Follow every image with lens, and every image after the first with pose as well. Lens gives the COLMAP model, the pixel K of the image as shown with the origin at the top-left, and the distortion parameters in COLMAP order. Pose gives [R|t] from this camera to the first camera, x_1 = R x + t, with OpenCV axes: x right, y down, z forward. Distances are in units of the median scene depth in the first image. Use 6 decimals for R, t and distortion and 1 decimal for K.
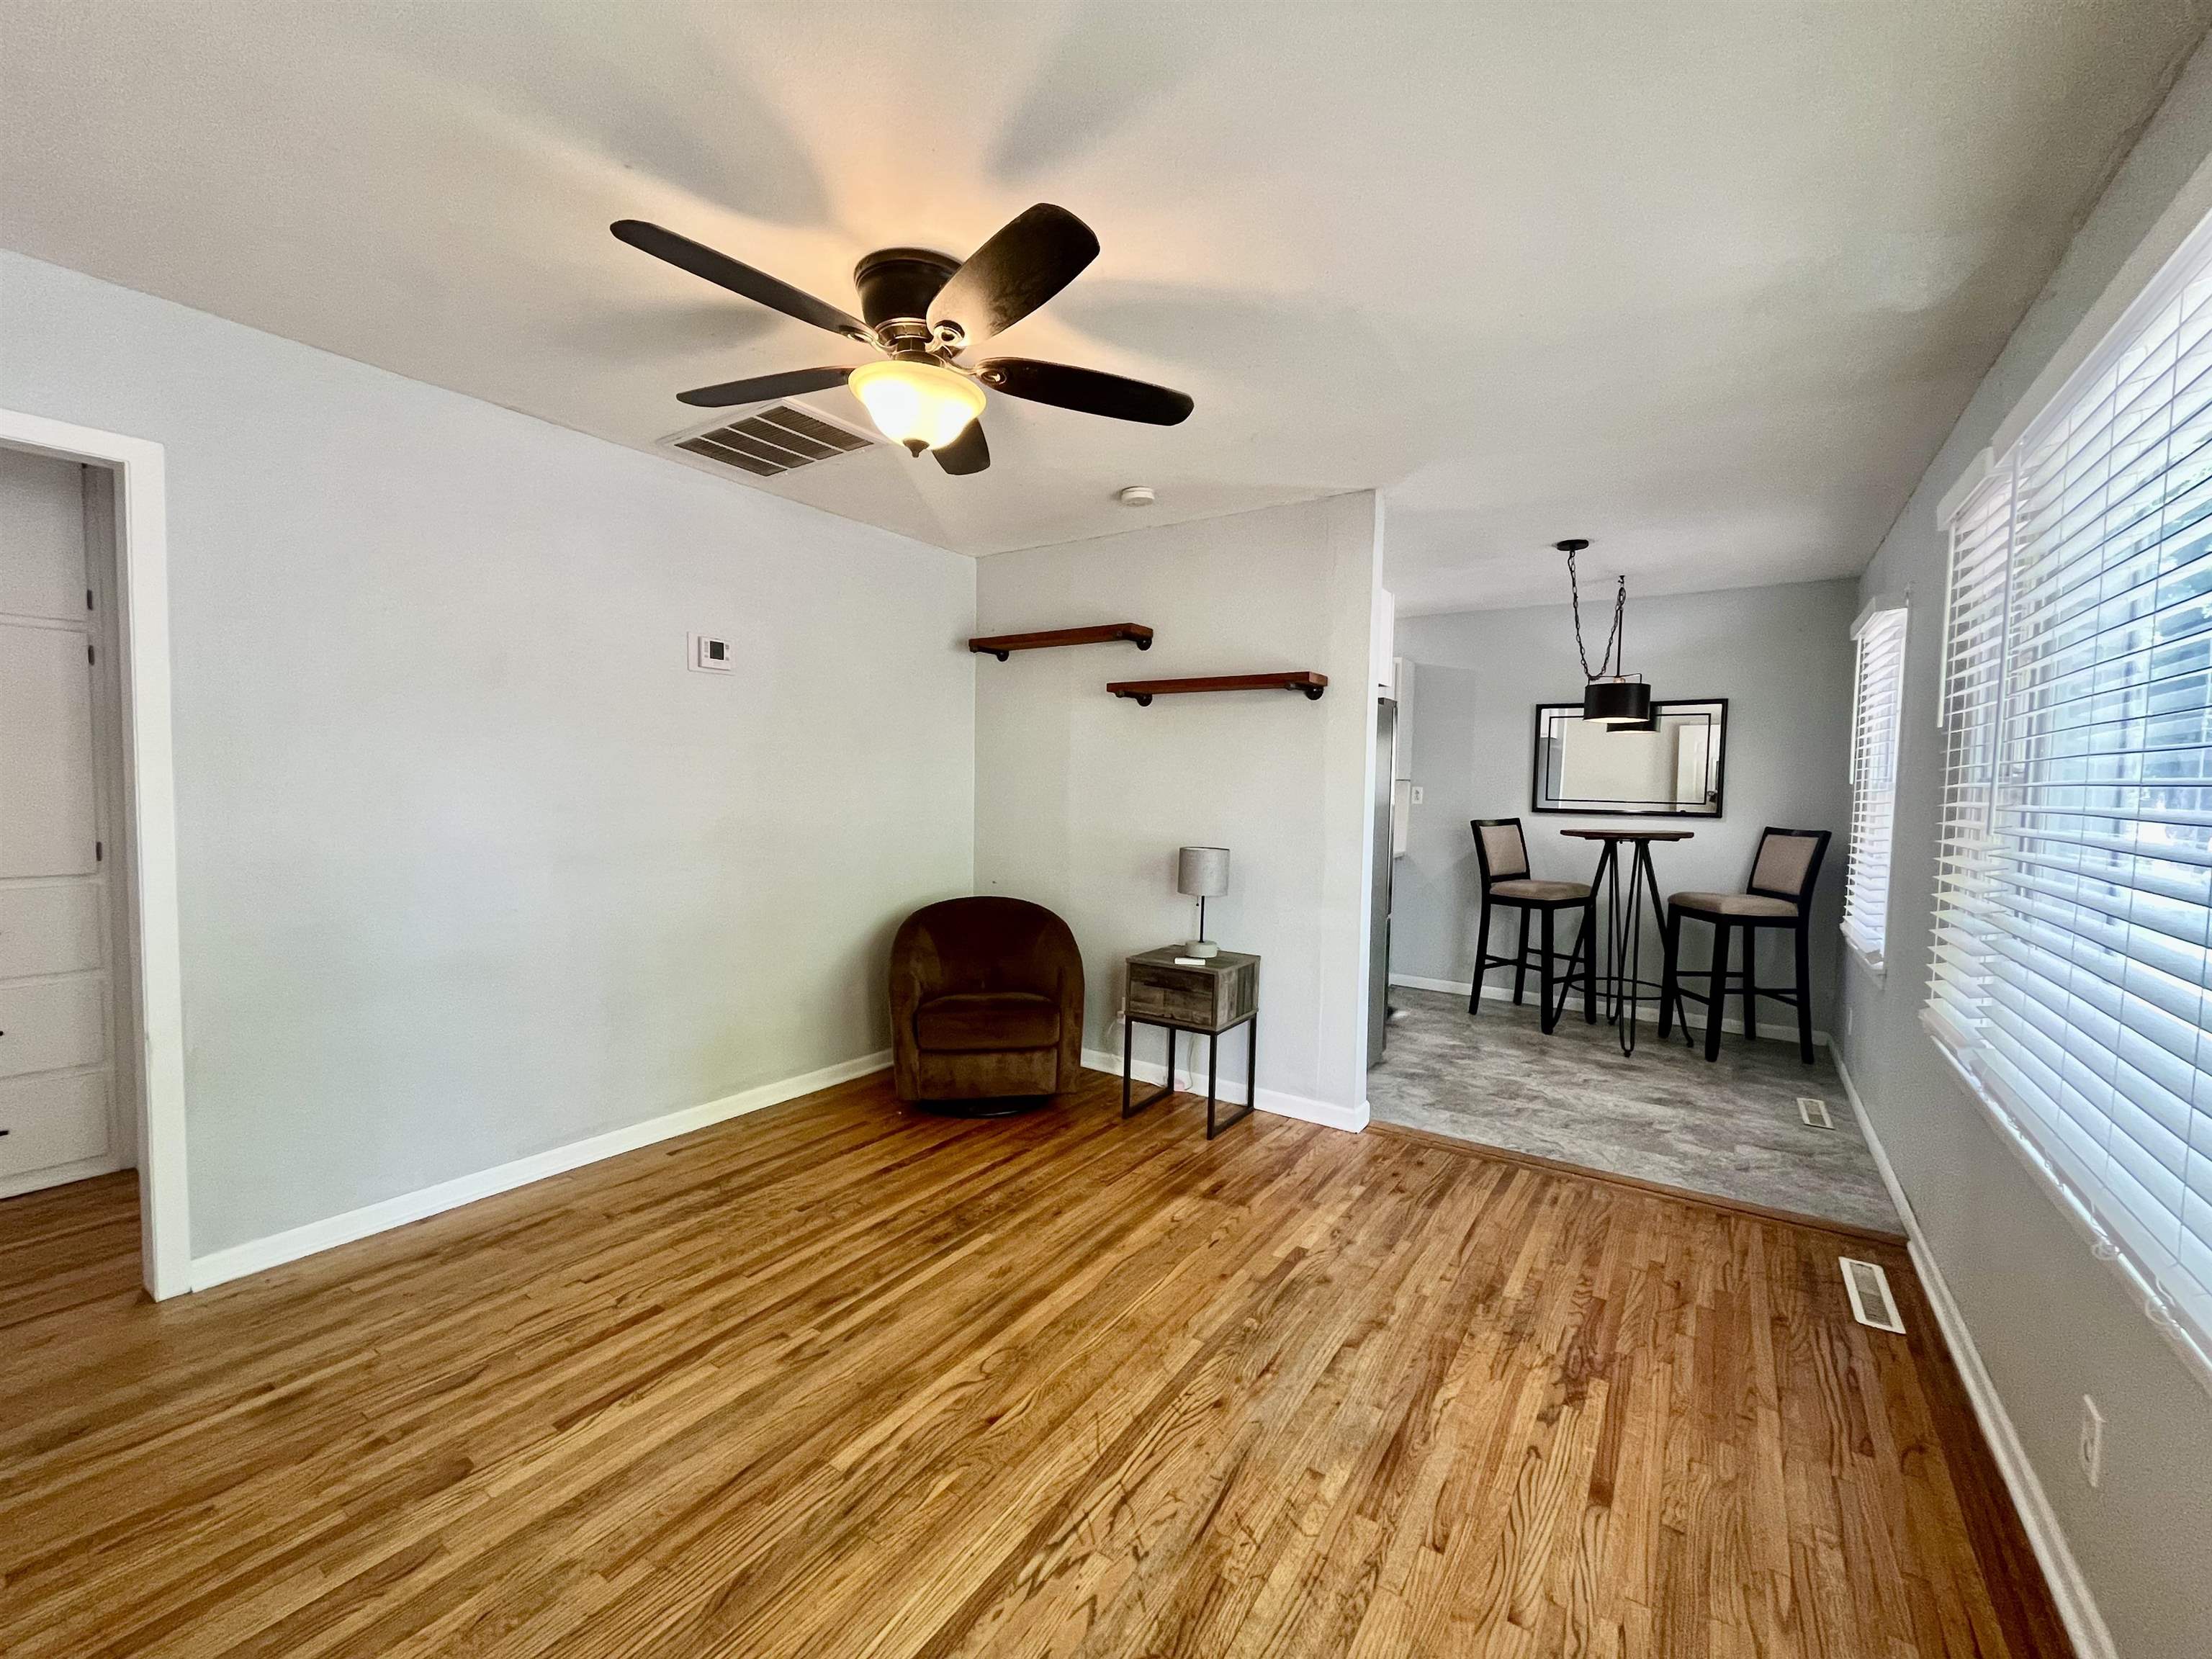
lens RADIAL K [[906.3, 0, 1106.0], [0, 906.3, 829.5], [0, 0, 1]] dist [-0.002808, -0.000067]
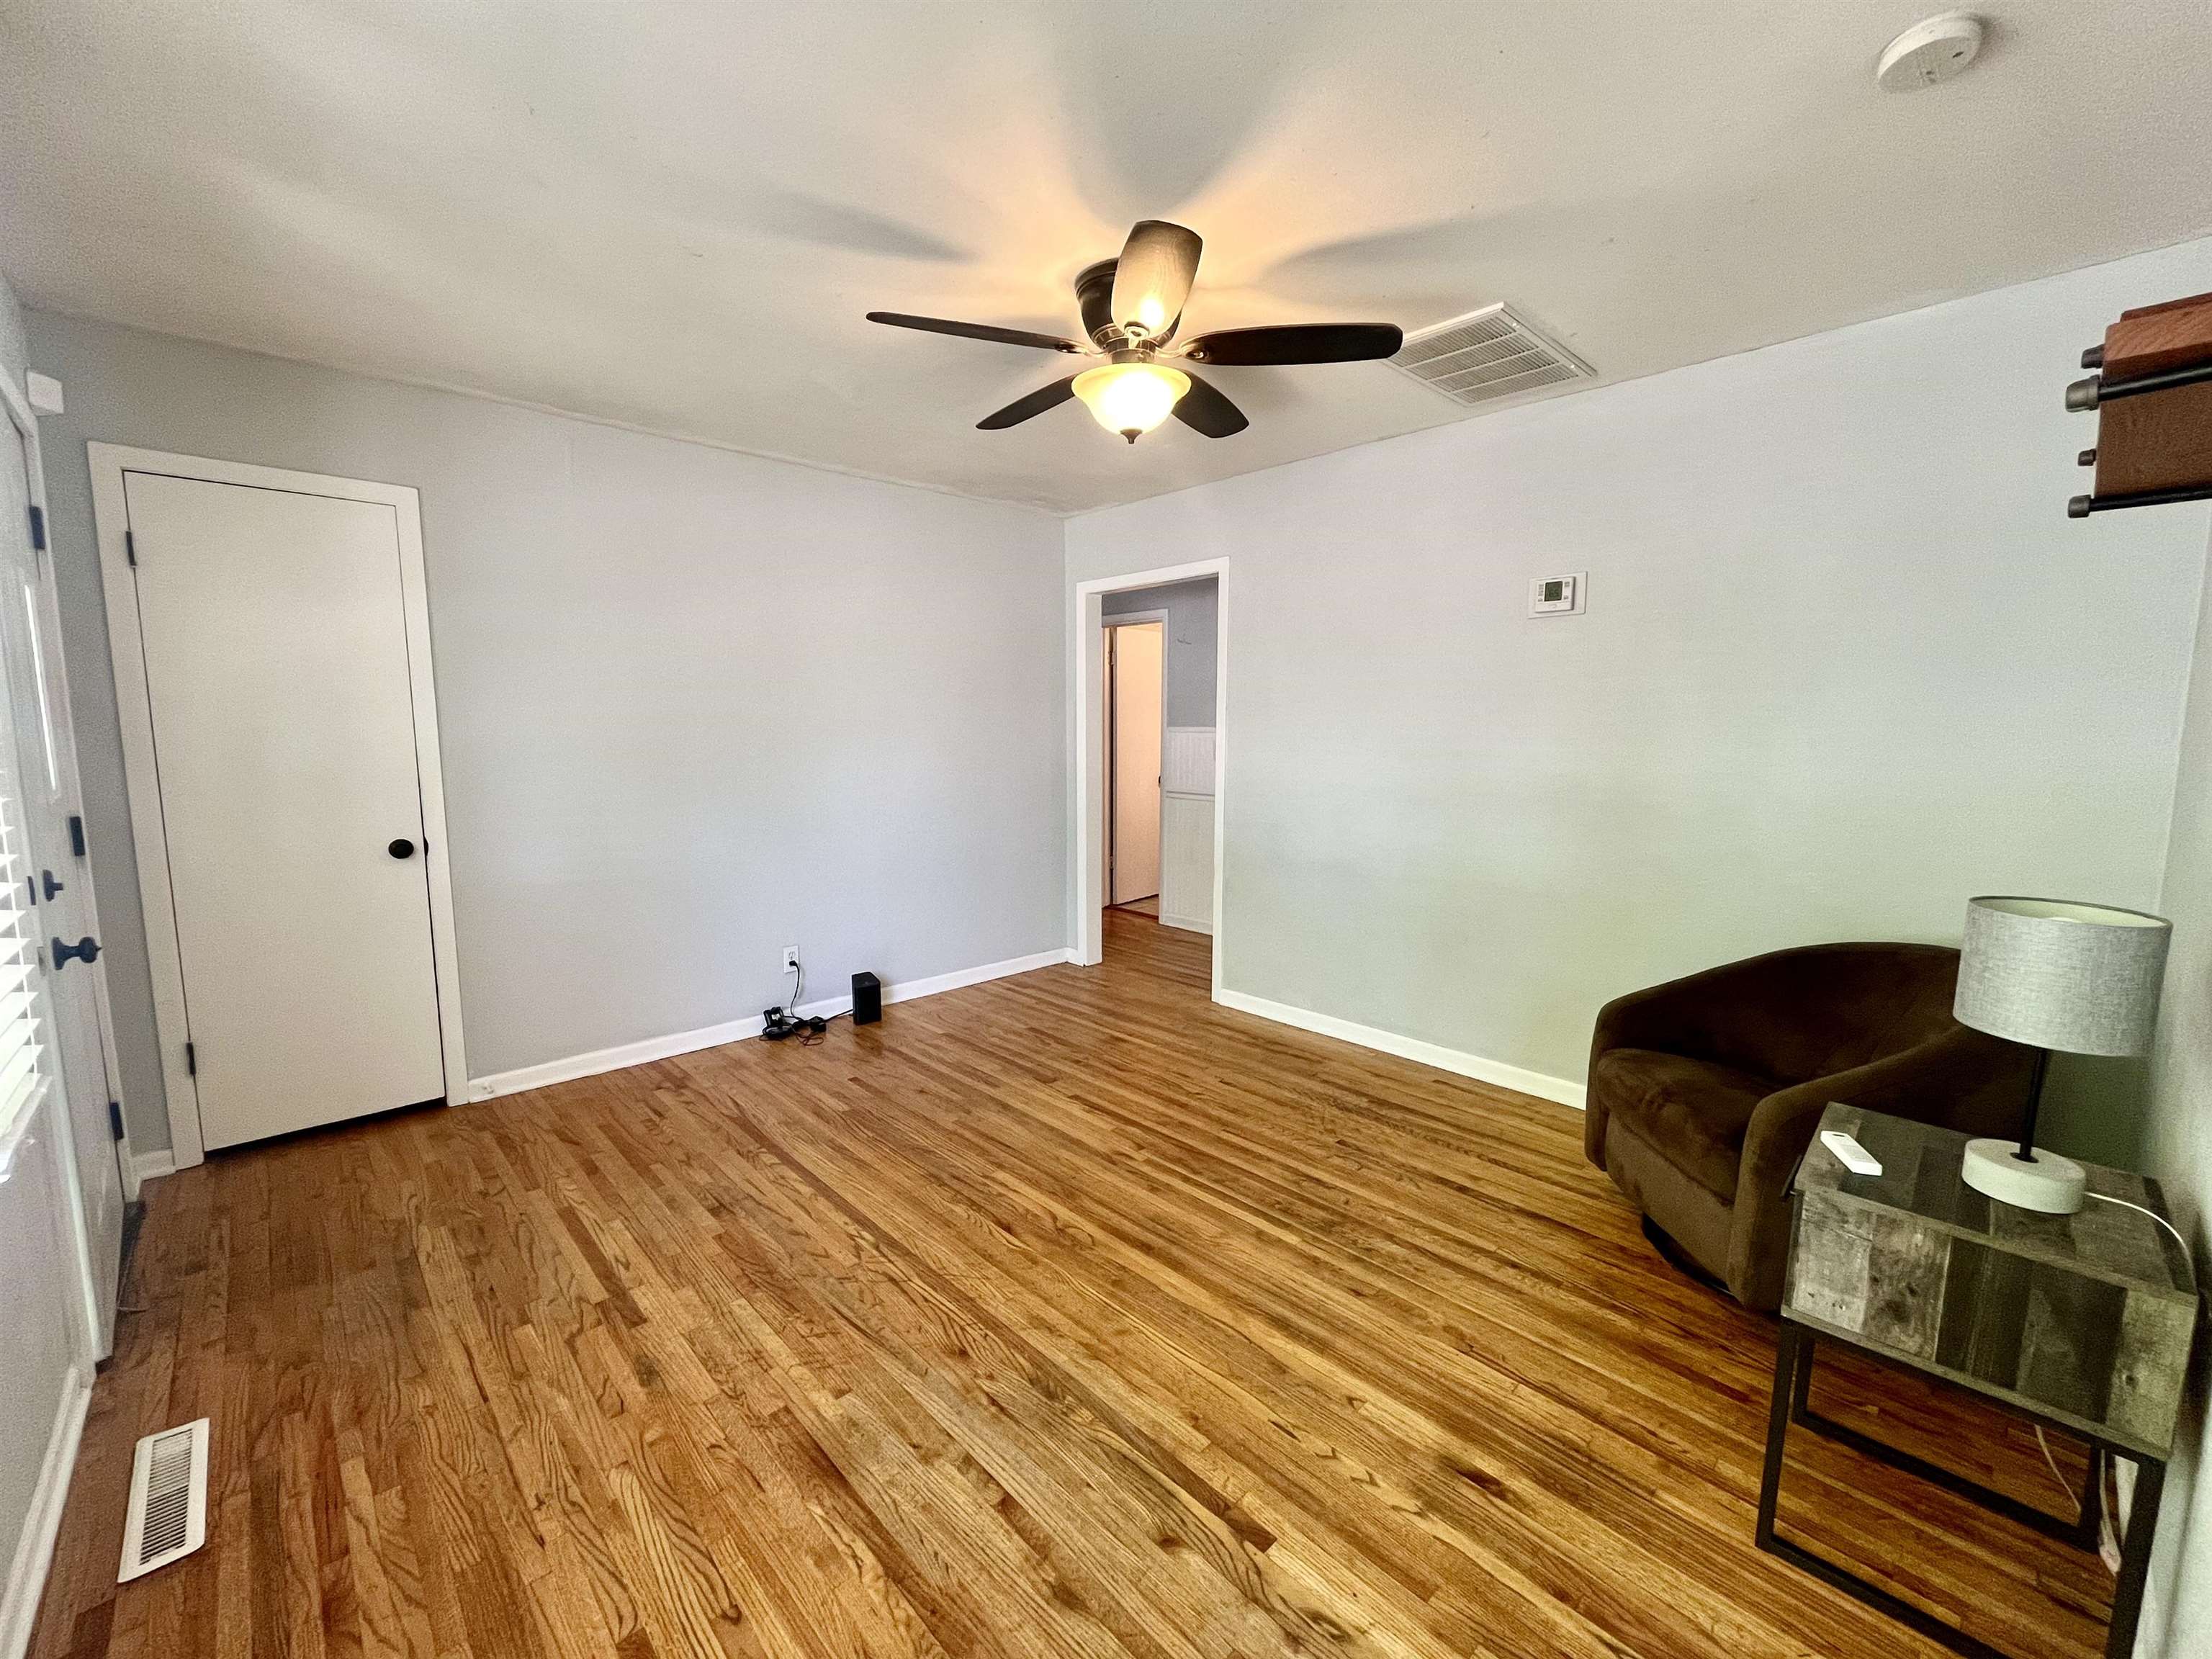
lens RADIAL K [[906.3, 0, 1106.0], [0, 906.3, 829.5], [0, 0, 1]] dist [-0.002808, -0.000067]
pose [[-0.219142, 0.092076, -0.971339, 0.798753], [-0.055021, 0.992787, 0.106523, -0.042008], [0.974140, 0.076788, -0.212496, 1.049742]]
